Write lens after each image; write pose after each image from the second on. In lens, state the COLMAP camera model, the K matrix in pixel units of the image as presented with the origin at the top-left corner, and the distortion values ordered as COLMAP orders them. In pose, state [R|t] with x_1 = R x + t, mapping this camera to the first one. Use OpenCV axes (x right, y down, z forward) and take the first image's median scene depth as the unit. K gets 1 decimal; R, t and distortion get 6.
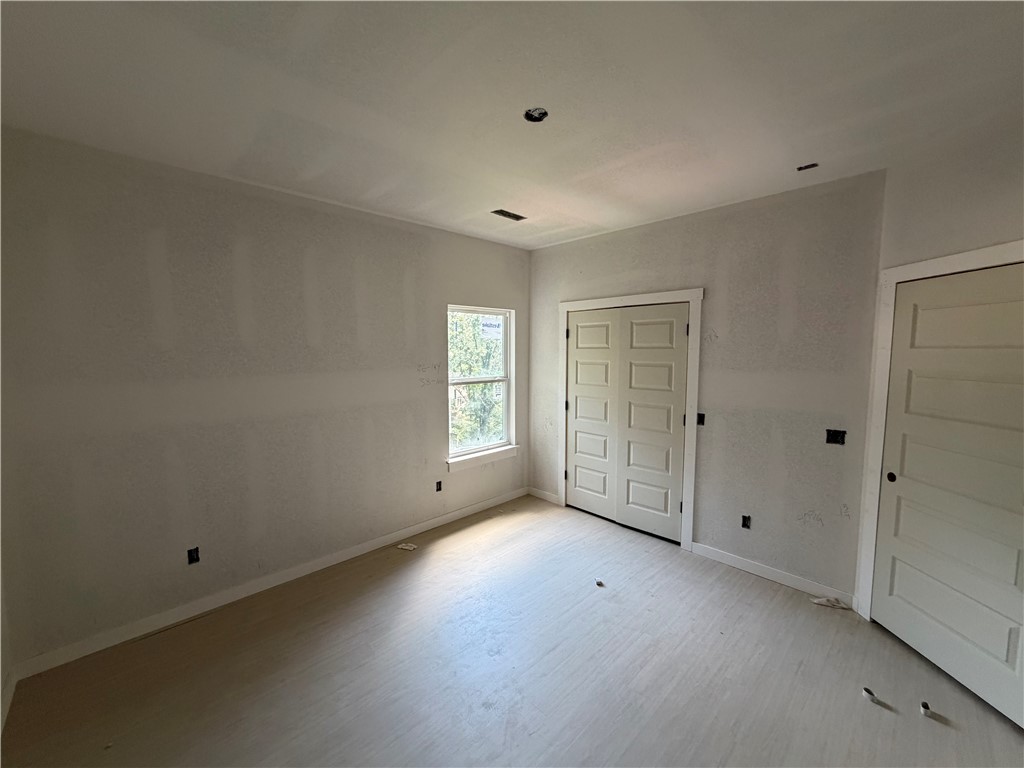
lens RADIAL K [[408.0, 0, 509.6], [0, 408.0, 383.3], [0, 0, 1]] dist [0.010157, -0.000427]
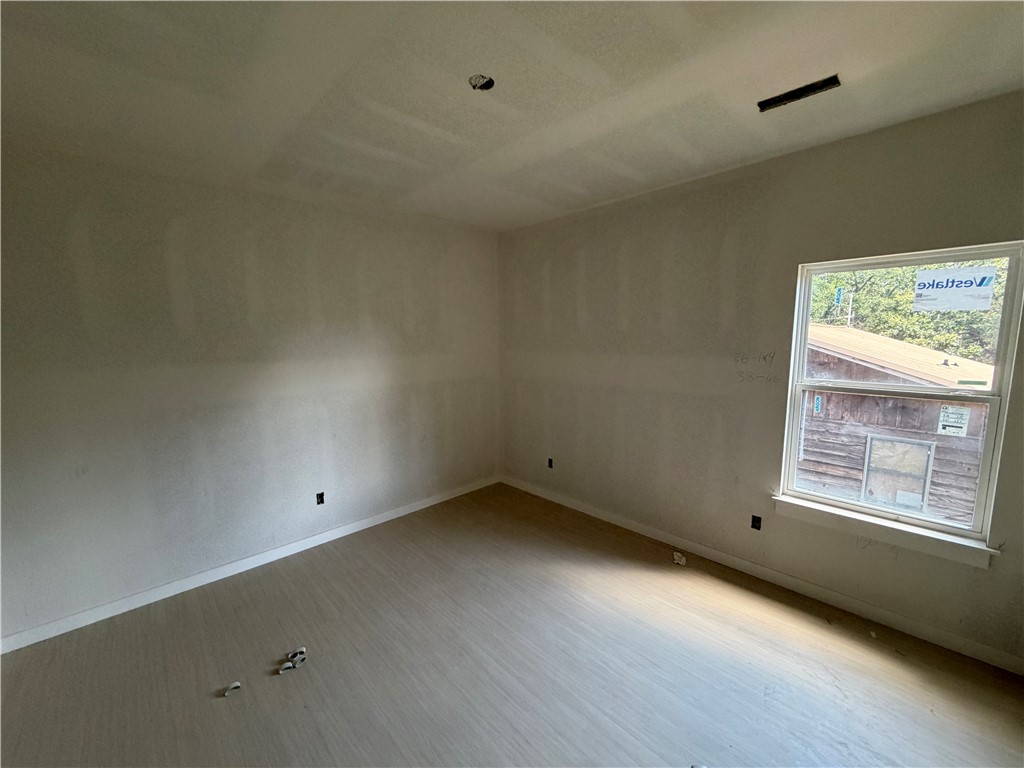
lens RADIAL K [[408.0, 0, 510.5], [0, 408.0, 384.4], [0, 0, 1]] dist [0.010157, -0.000427]
pose [[0.008592, 0.122033, -0.992489, 0.523794], [-0.085548, 0.988976, 0.120860, -0.042007], [0.996297, 0.083867, 0.018937, 0.538044]]
